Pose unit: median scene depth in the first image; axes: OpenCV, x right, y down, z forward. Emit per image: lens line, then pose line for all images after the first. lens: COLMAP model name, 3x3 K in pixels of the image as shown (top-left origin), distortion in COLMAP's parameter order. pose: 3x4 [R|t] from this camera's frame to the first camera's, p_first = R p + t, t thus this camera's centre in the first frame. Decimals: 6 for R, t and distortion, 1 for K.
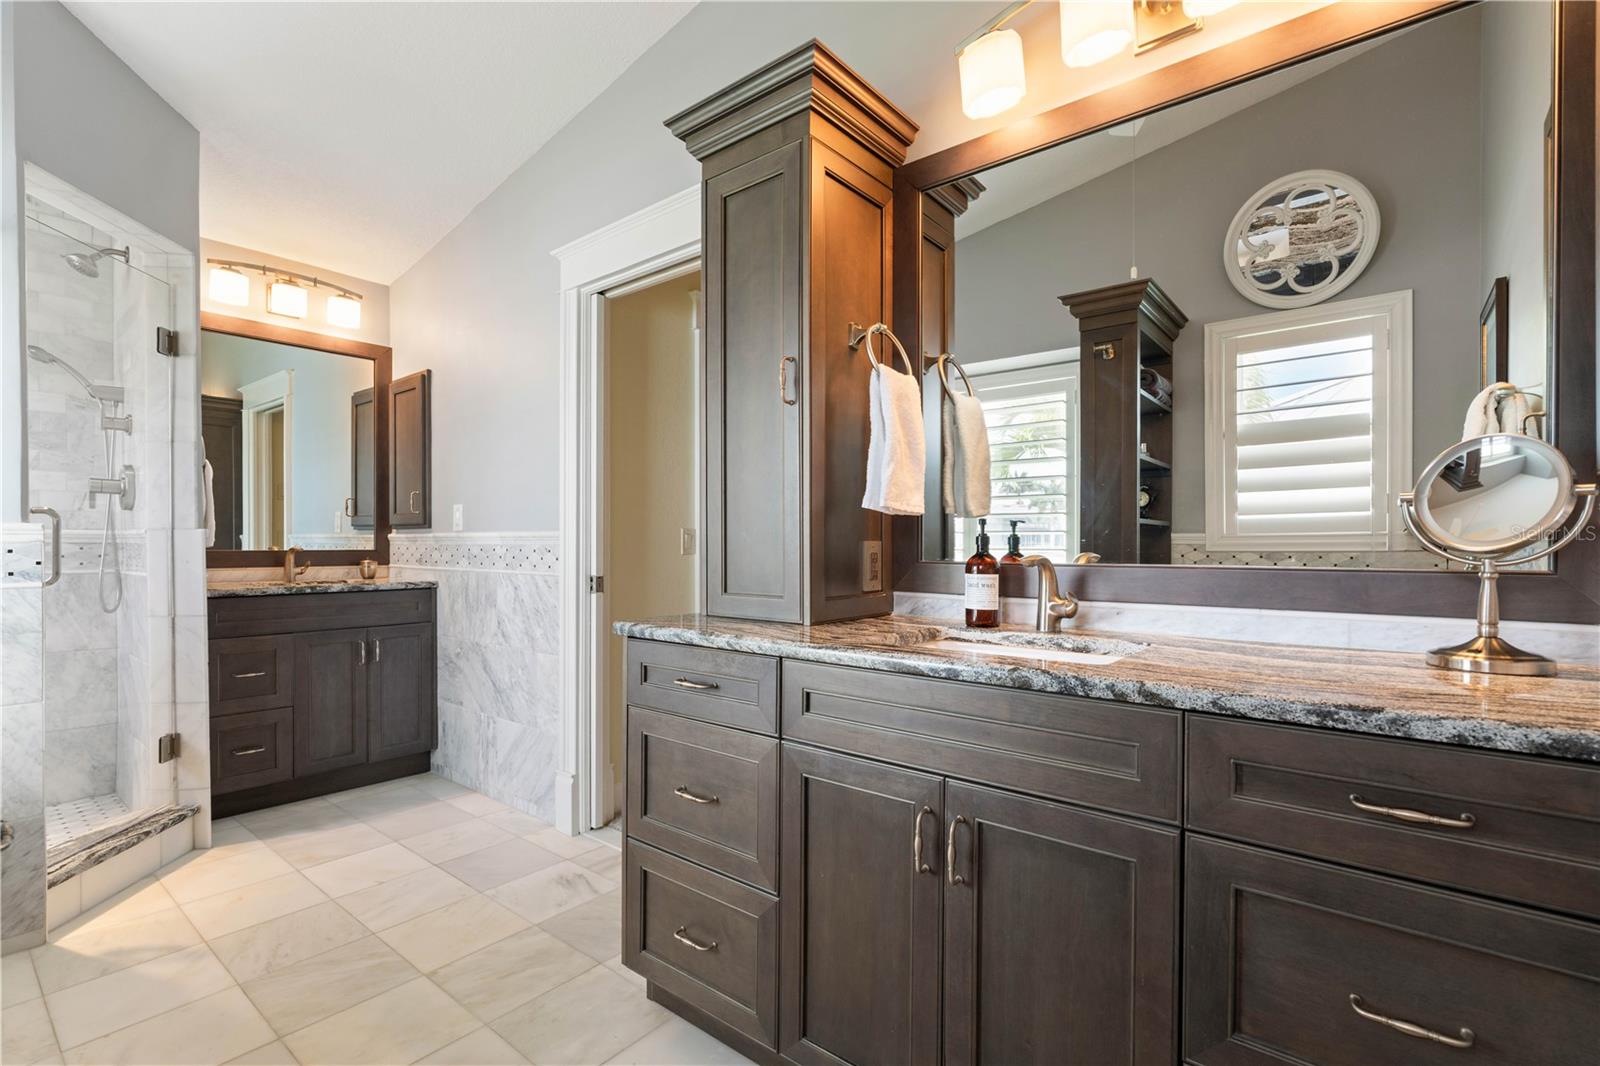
lens RADIAL K [[735.7, 0, 801.2], [0, 735.7, 552.6], [0, 0, 1]] dist [-0.001776, -0.000084]
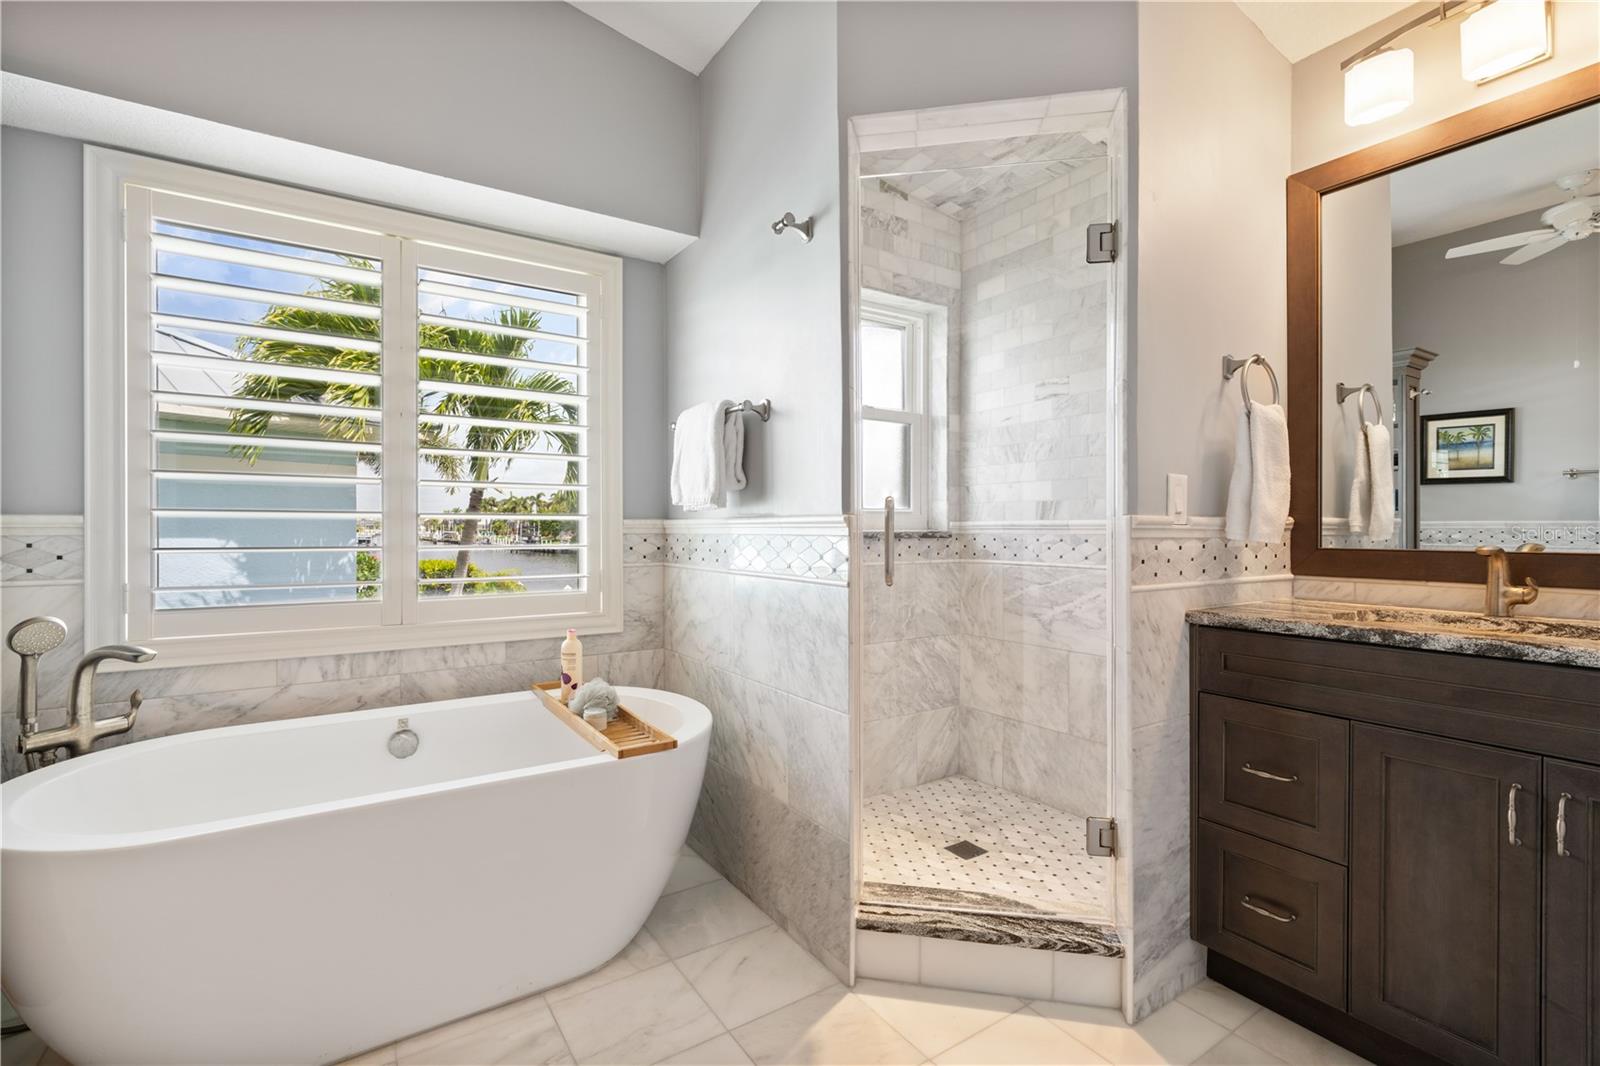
lens RADIAL K [[713.4, 0, 795.6], [0, 713.4, 534.9], [0, 0, 1]] dist [-0.002966, 0.000068]
pose [[-0.297474, 0.003580, -0.954723, -0.132010], [-0.011363, 0.999909, 0.007290, -0.014935], [0.954662, 0.013017, -0.297407, 0.834551]]
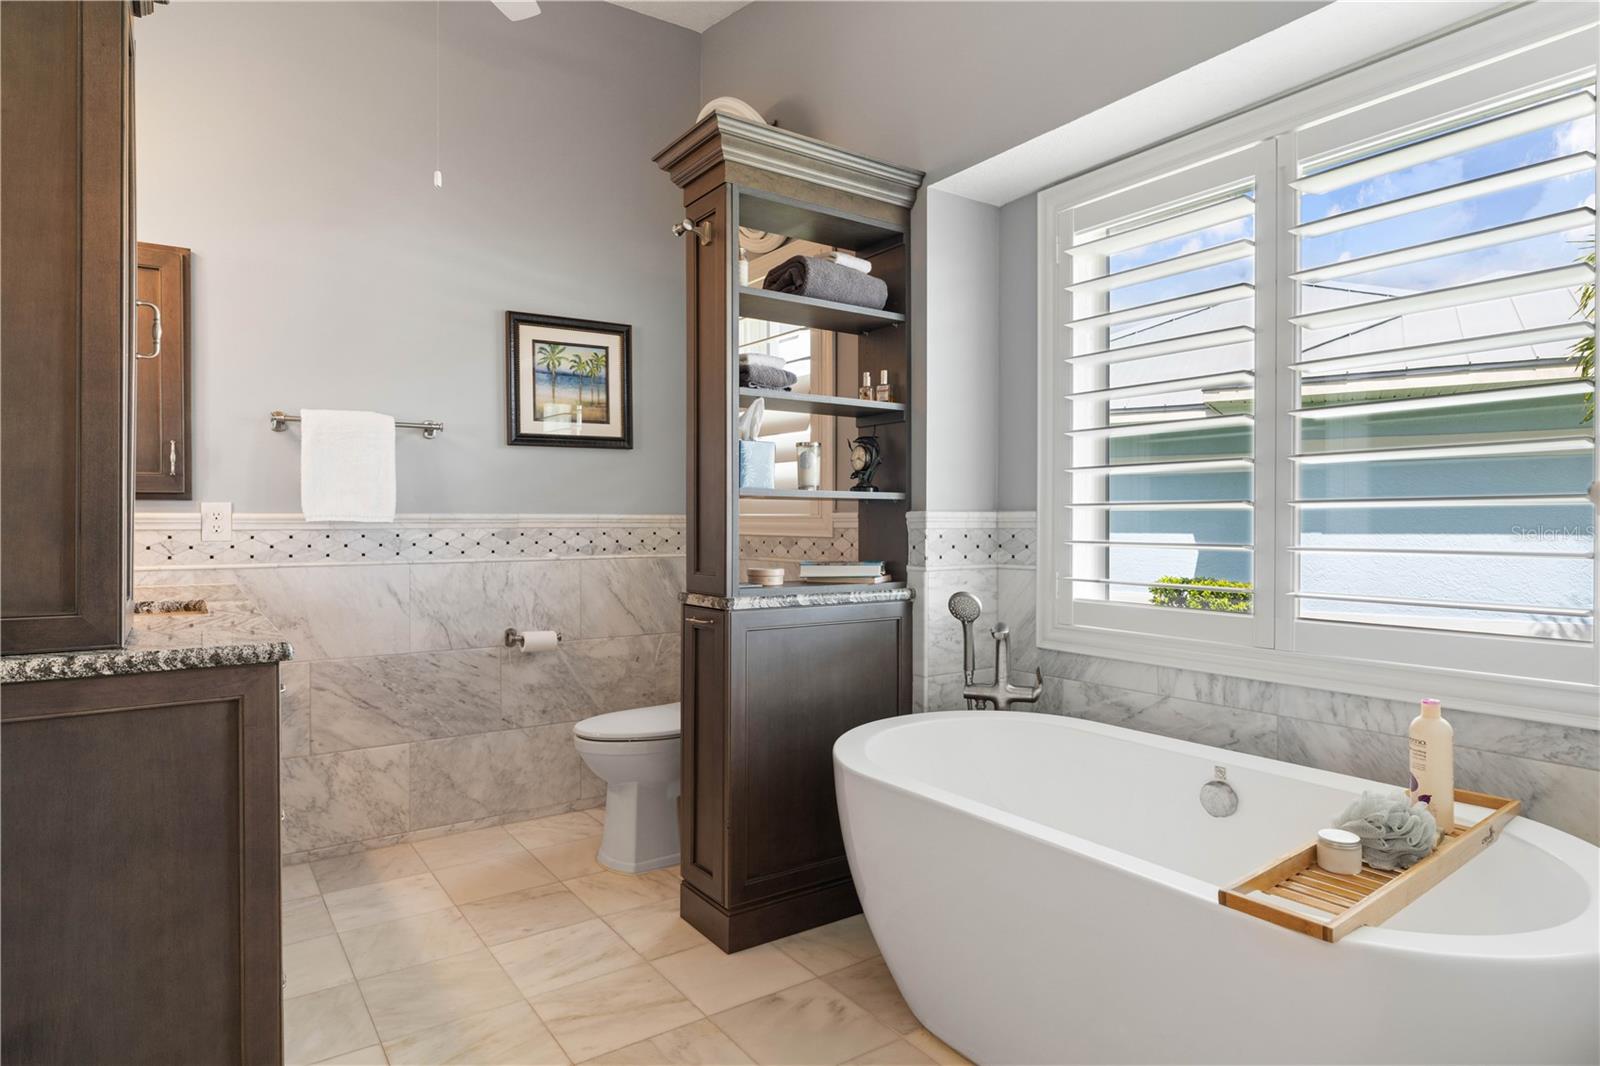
lens RADIAL K [[899.7, 0, 800.0], [0, 899.7, 533.0], [0, 0, 1]] dist [0.003584, 0.001097]
pose [[-0.962116, -0.006655, 0.272560, -0.570194], [-0.000891, 0.999773, 0.021265, -0.017886], [-0.272639, 0.020217, -0.961904, 1.011378]]
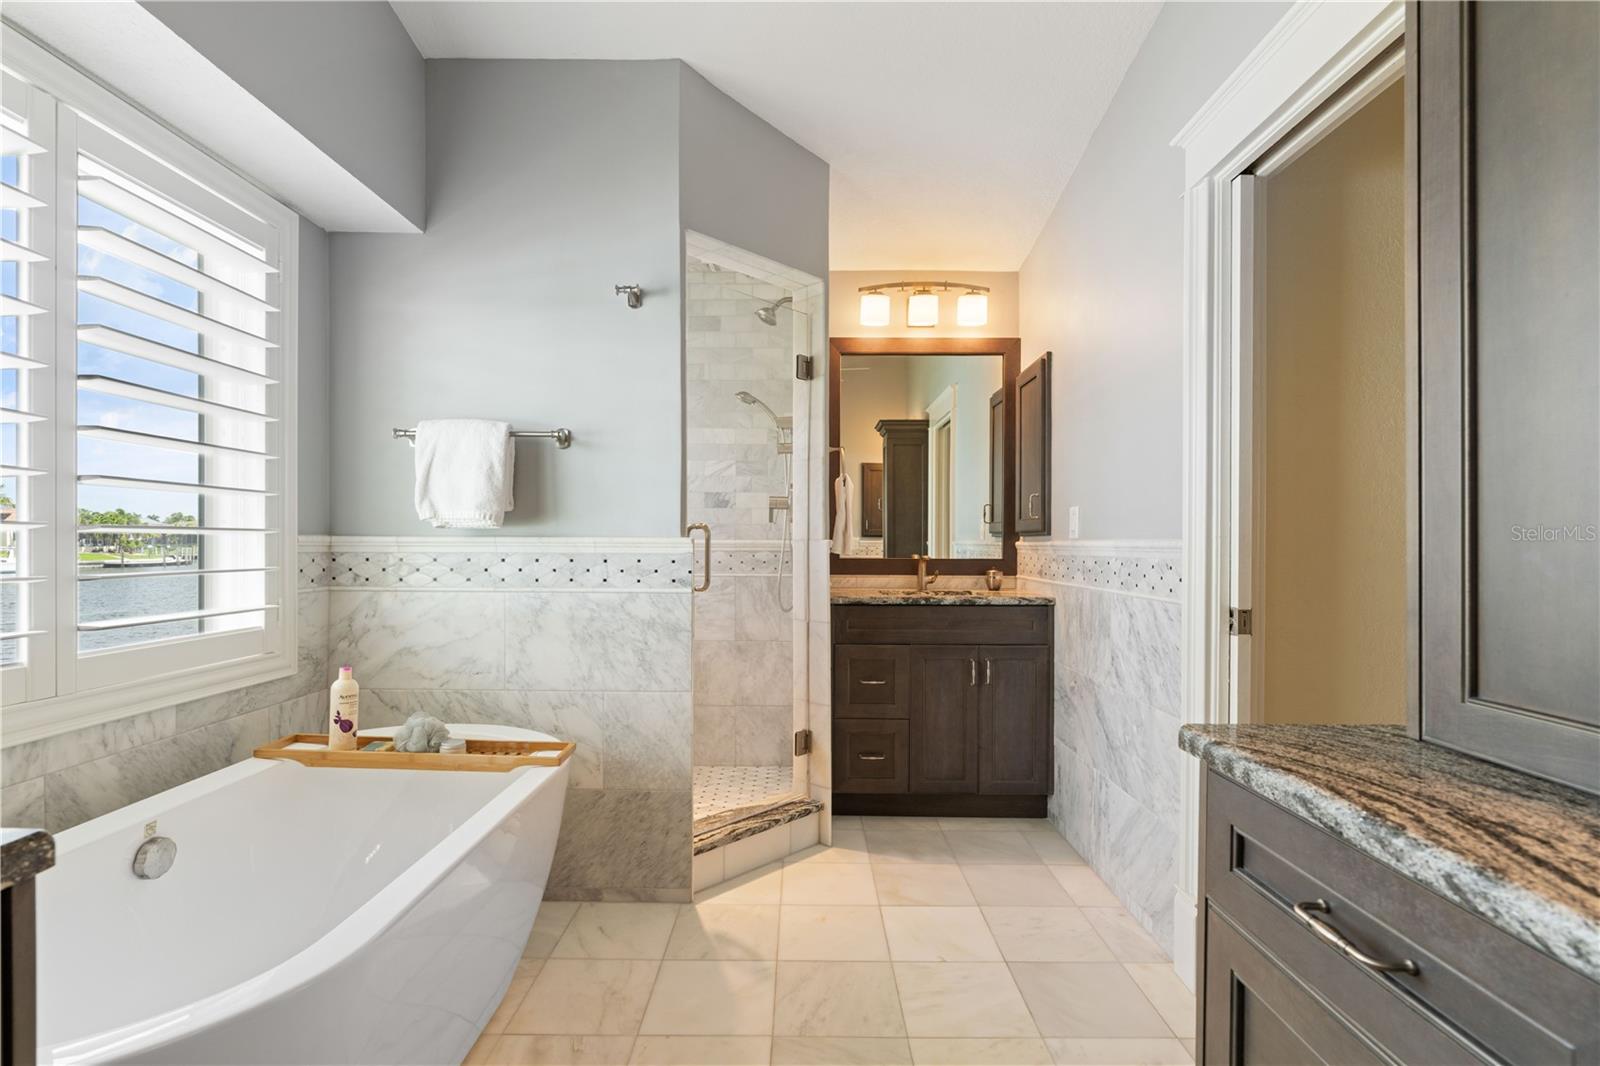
lens RADIAL K [[748.1, 0, 797.8], [0, 748.1, 545.9], [0, 0, 1]] dist [-0.003172, 0.000240]
pose [[0.627906, 0.001587, -0.778287, -0.009591], [-0.010607, 0.999922, -0.006519, -0.014688], [0.778217, 0.012349, 0.627875, 0.271972]]
